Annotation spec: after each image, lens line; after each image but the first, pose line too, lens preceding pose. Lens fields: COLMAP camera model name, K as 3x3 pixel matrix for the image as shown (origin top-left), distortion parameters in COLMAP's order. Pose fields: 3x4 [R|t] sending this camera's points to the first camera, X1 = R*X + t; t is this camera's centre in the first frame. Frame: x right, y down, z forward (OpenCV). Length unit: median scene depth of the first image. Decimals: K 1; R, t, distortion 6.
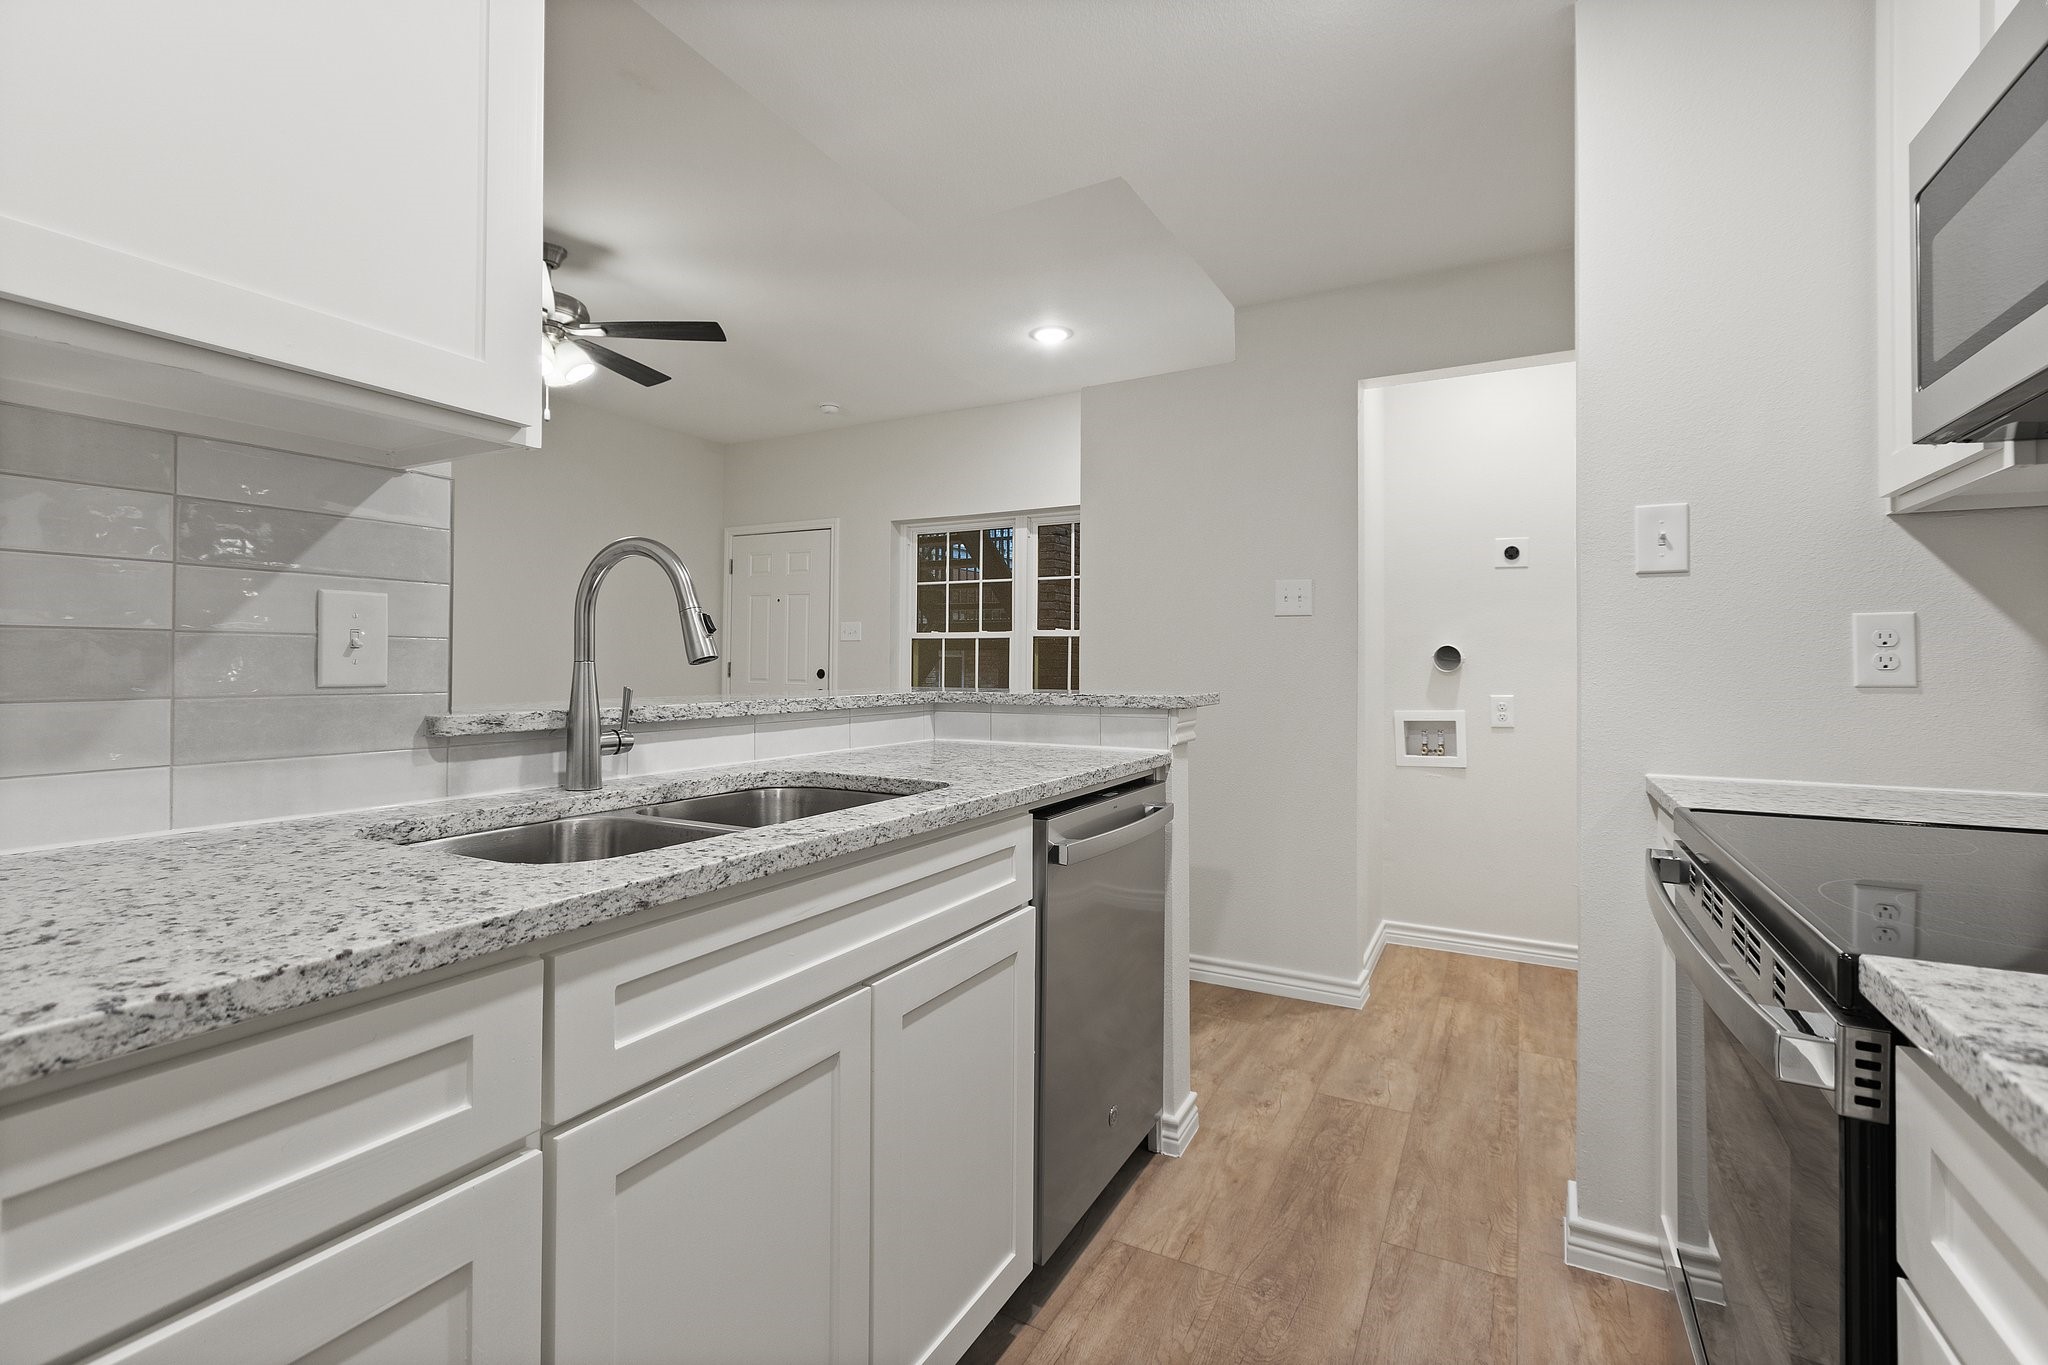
lens RADIAL K [[938.9, 0, 1022.8], [0, 938.9, 664.0], [0, 0, 1]] dist [-0.000911, -0.000624]
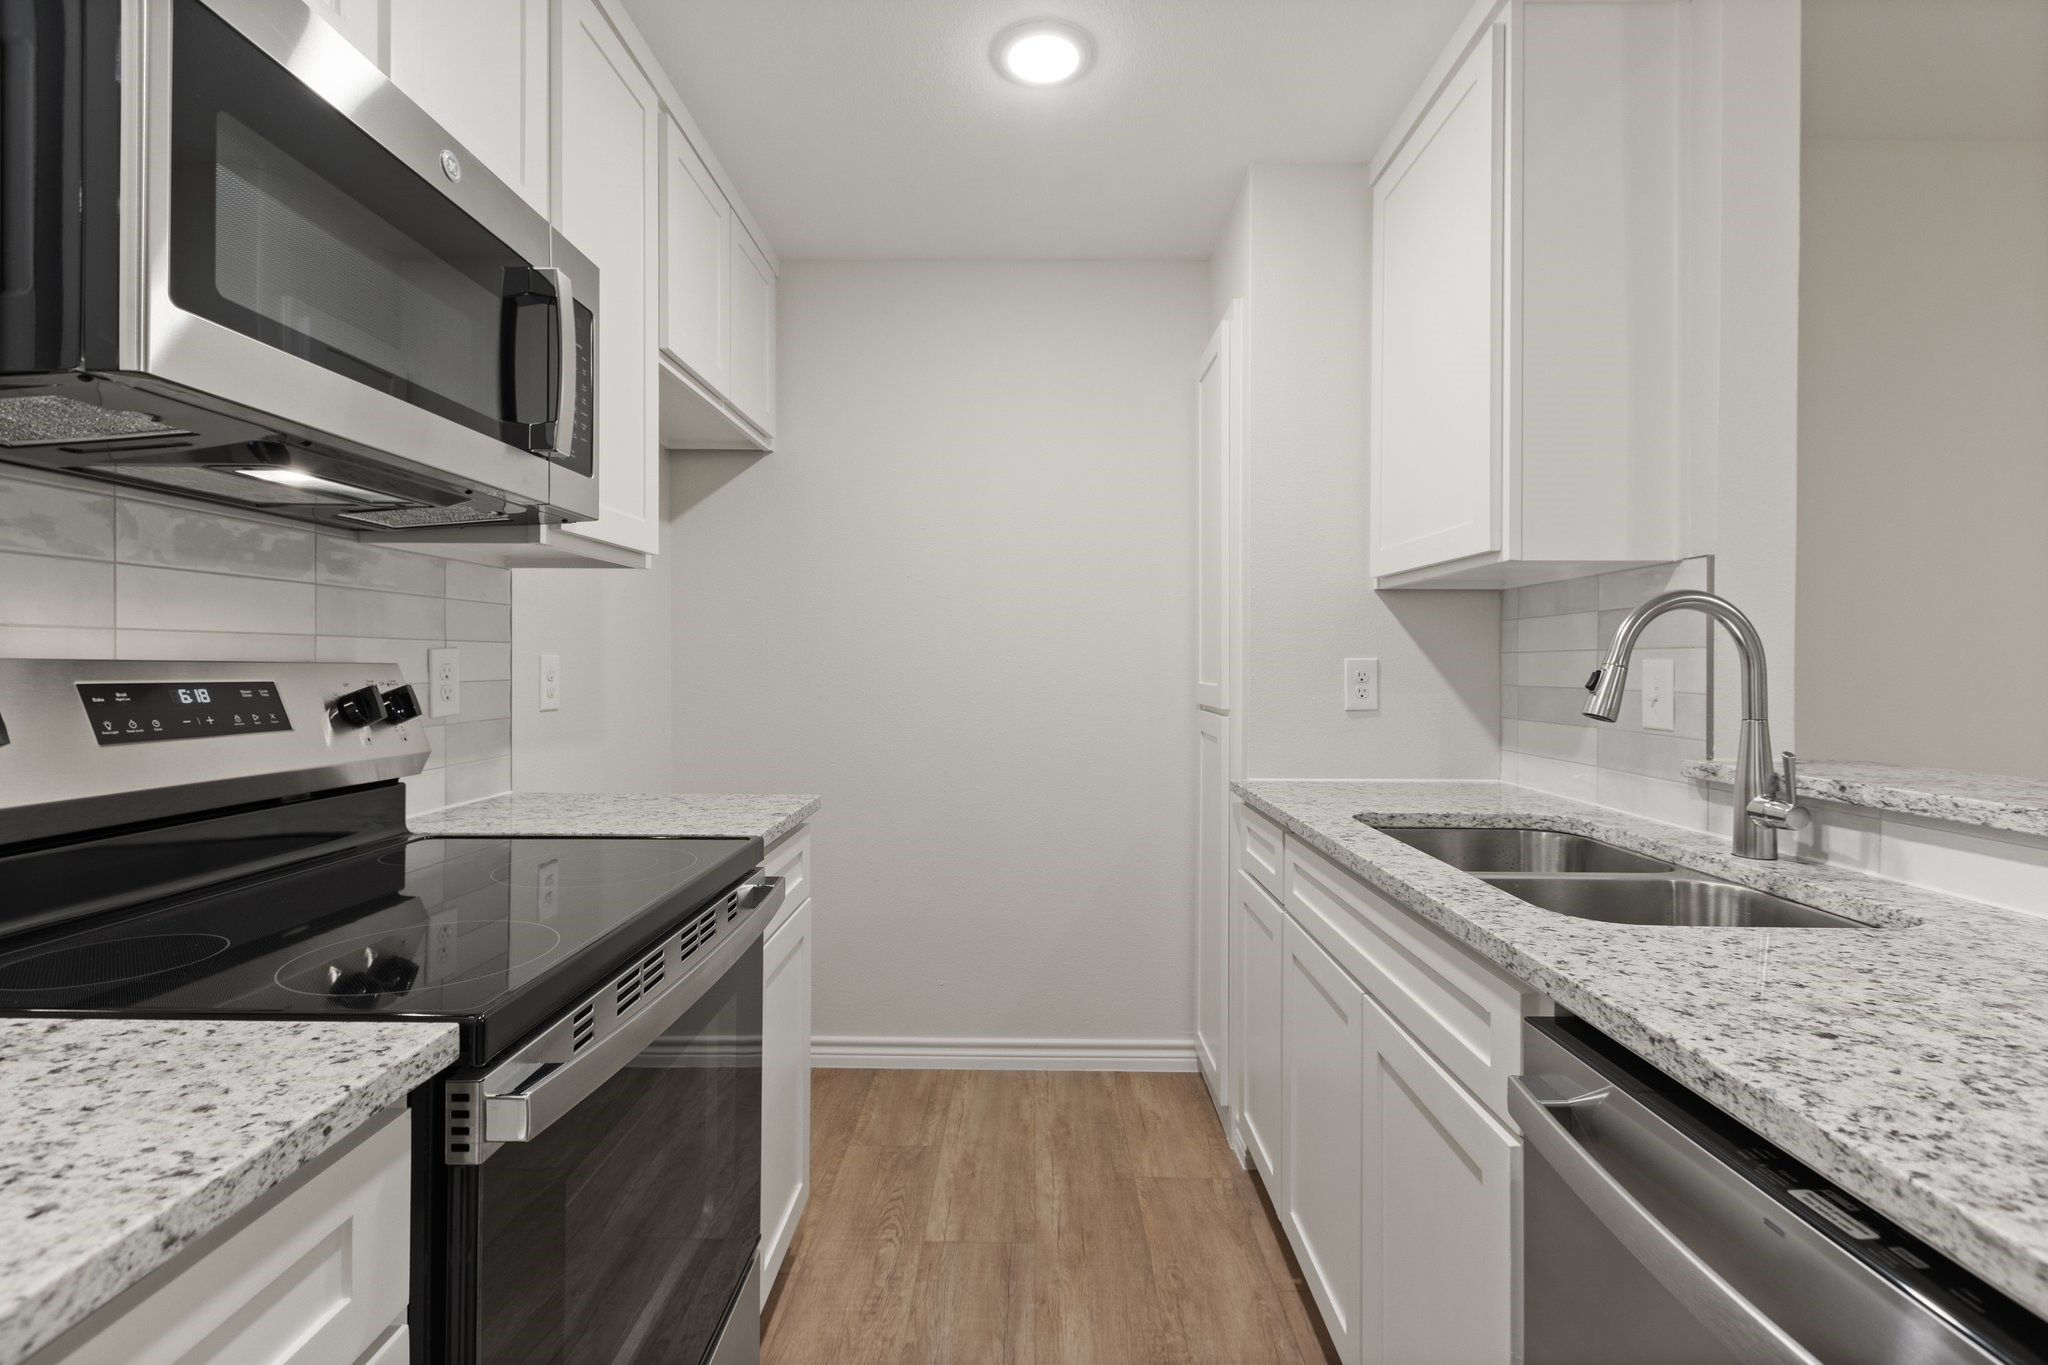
lens RADIAL K [[938.9, 0, 1018.2], [0, 938.9, 674.7], [0, 0, 1]] dist [-0.000911, -0.000624]
pose [[-0.890503, -0.004305, -0.454958, 0.675695], [-0.009224, 0.999921, 0.008594, -0.053903], [0.454884, 0.011849, -0.890472, 1.650160]]
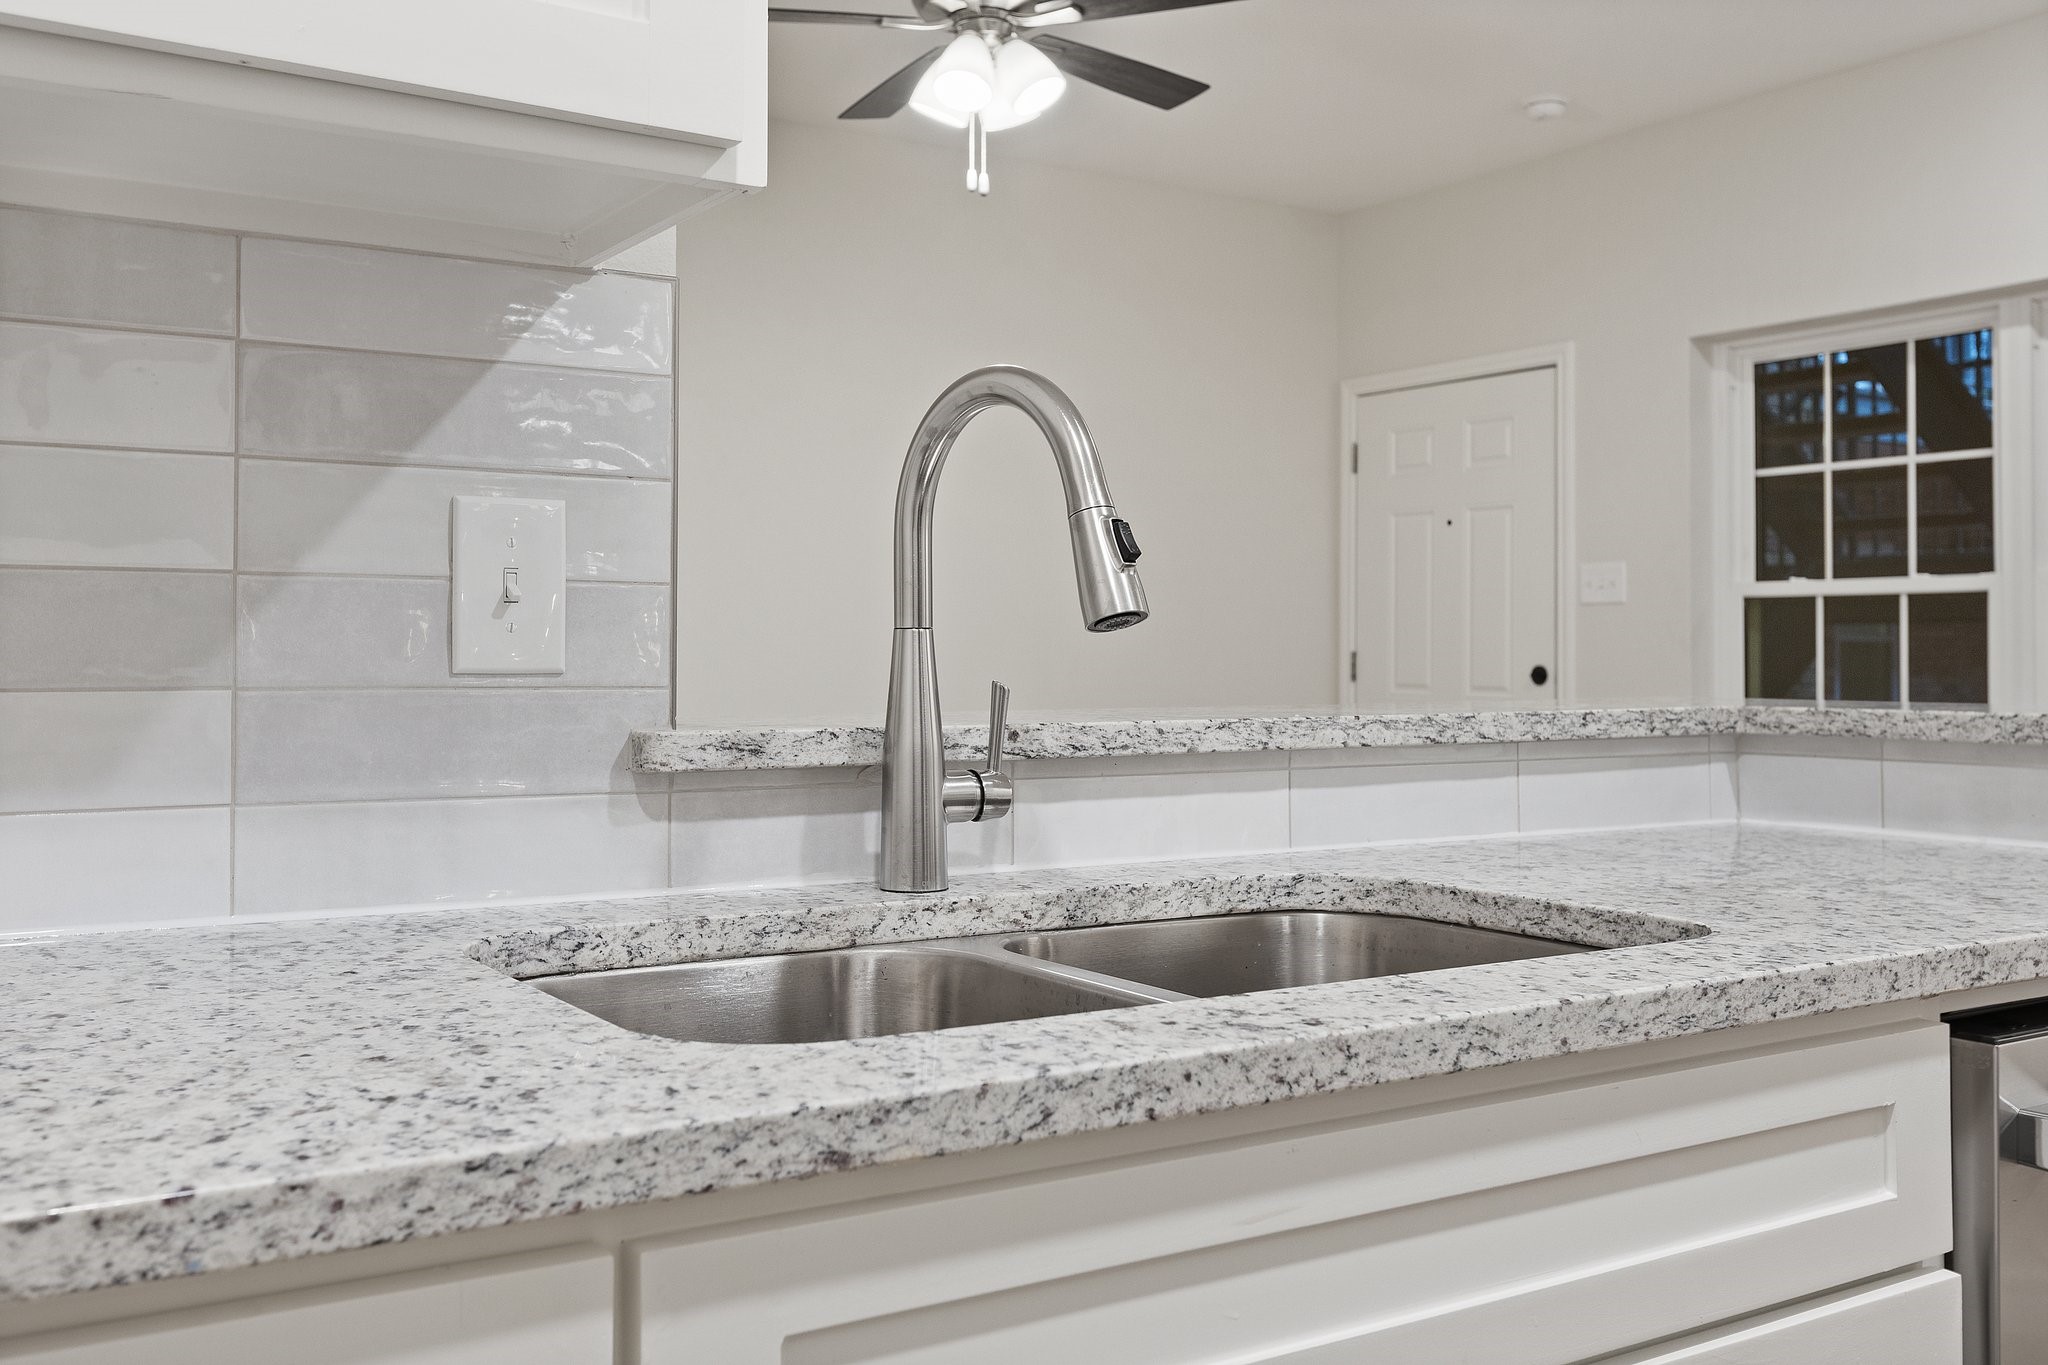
lens RADIAL K [[1906.2, 0, 971.4], [0, 1906.2, 608.0], [0, 0, 1]] dist [-0.007759, 0.000000]
pose [[0.868206, -0.014072, -0.496005, 0.060014], [0.000546, 0.999624, -0.027405, 0.015344], [0.496204, 0.023522, 0.867887, 0.162266]]
